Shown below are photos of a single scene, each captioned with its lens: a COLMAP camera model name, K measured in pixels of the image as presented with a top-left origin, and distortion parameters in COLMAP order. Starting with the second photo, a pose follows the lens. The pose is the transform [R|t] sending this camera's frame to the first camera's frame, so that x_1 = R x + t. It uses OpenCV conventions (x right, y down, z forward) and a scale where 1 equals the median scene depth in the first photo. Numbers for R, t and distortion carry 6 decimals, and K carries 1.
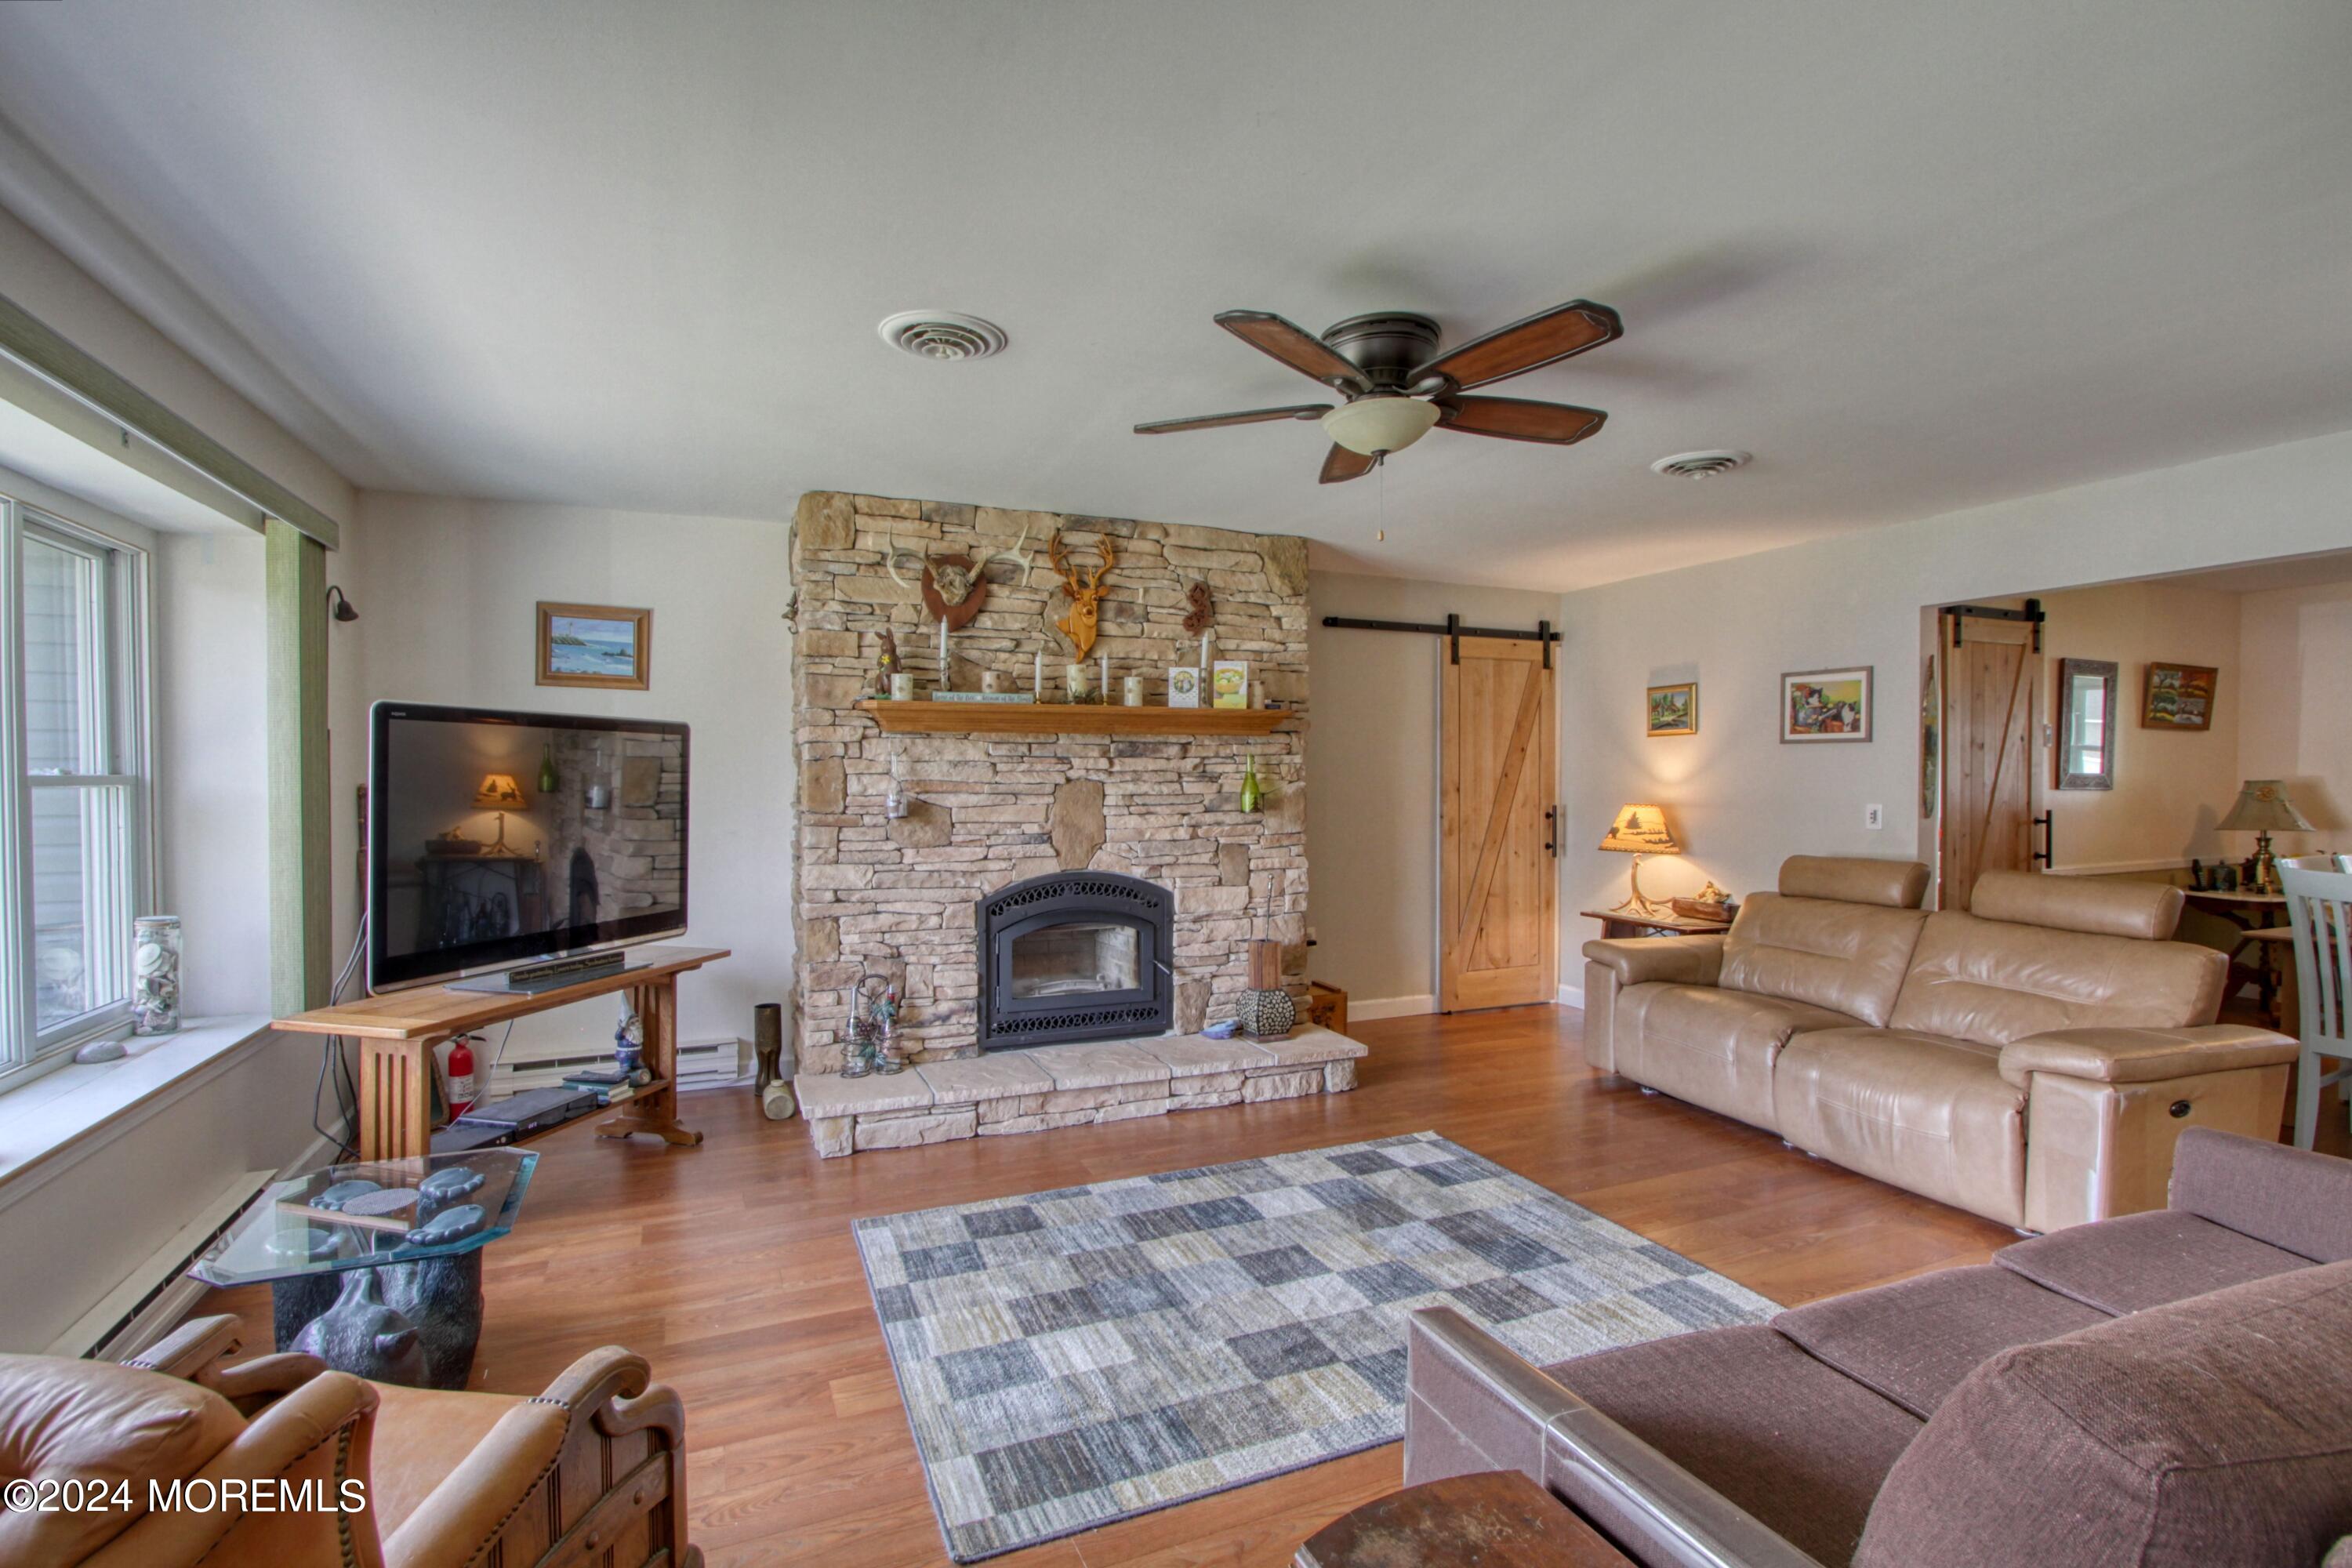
lens RADIAL K [[1098.1, 0, 1180.8], [0, 1098.1, 783.4], [0, 0, 1]] dist [-0.012258, -0.000345]
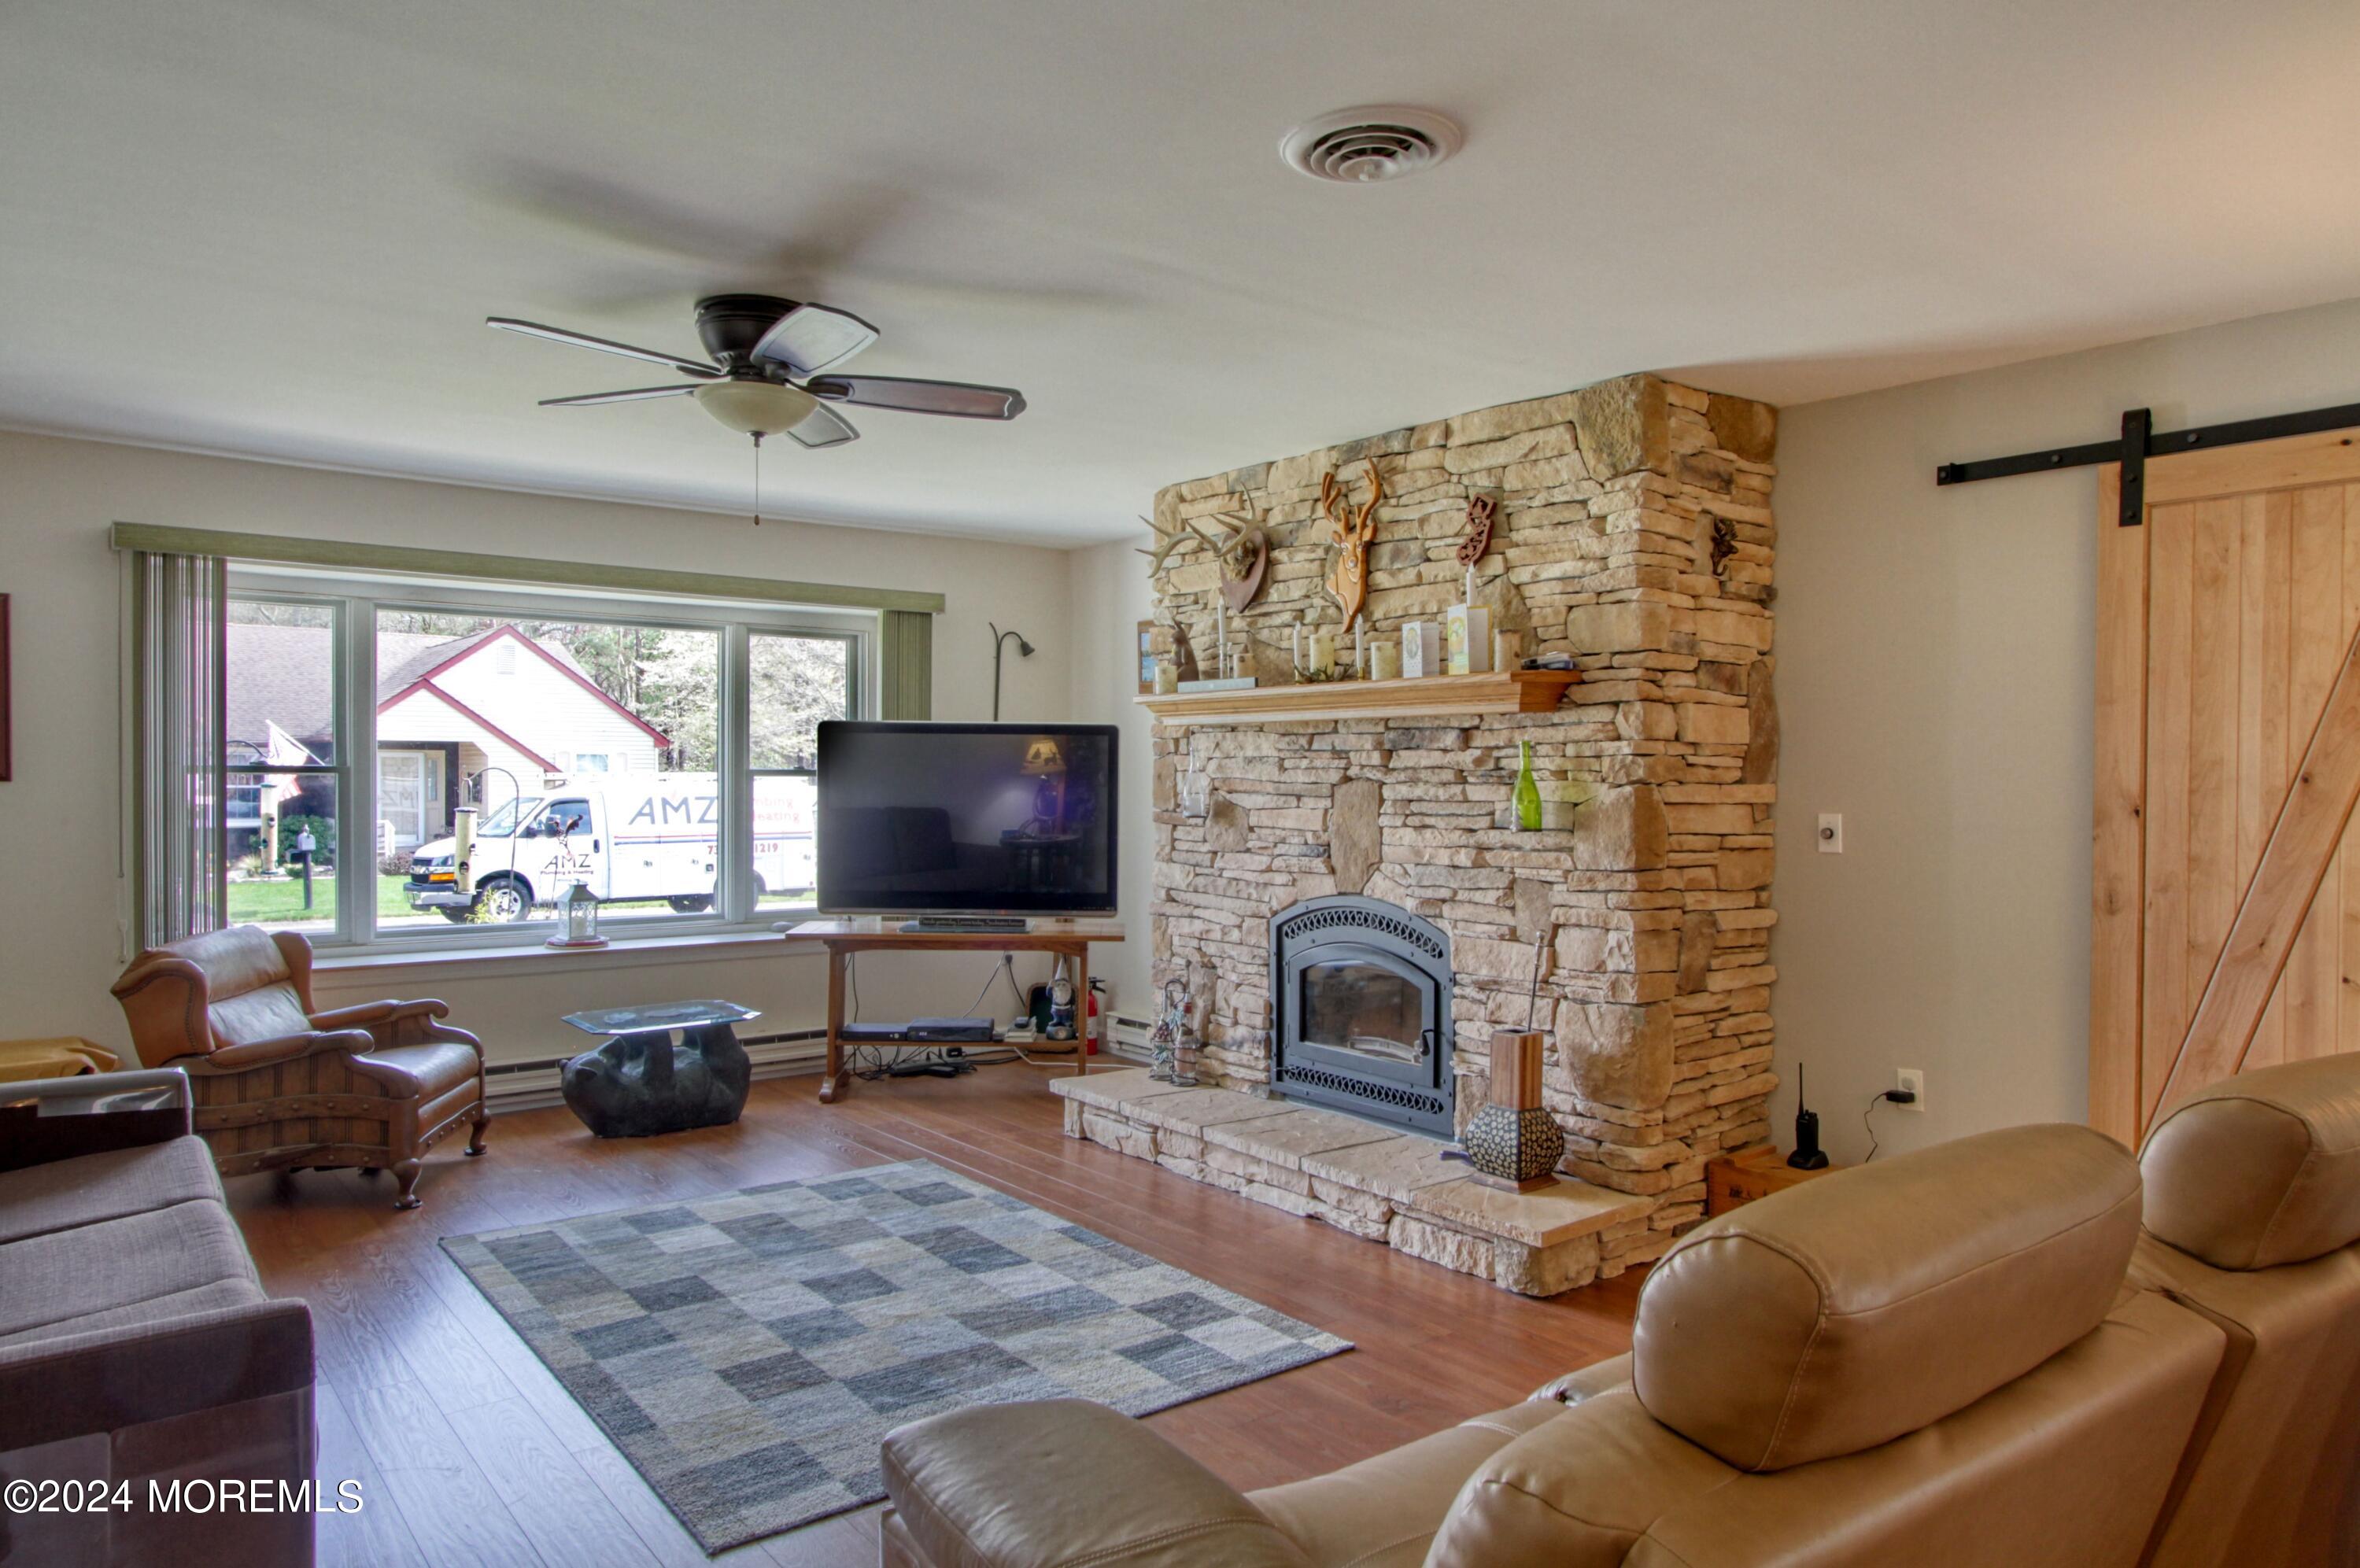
lens RADIAL K [[1510.8, 0, 1179.7], [0, 1510.8, 780.8], [0, 0, 1]] dist [-0.049384, -0.003862]
pose [[0.244799, 0.005412, -0.969559, 0.952944], [-0.015469, 0.999879, 0.001675, -0.001972], [0.969450, 0.014588, 0.244853, 0.641811]]
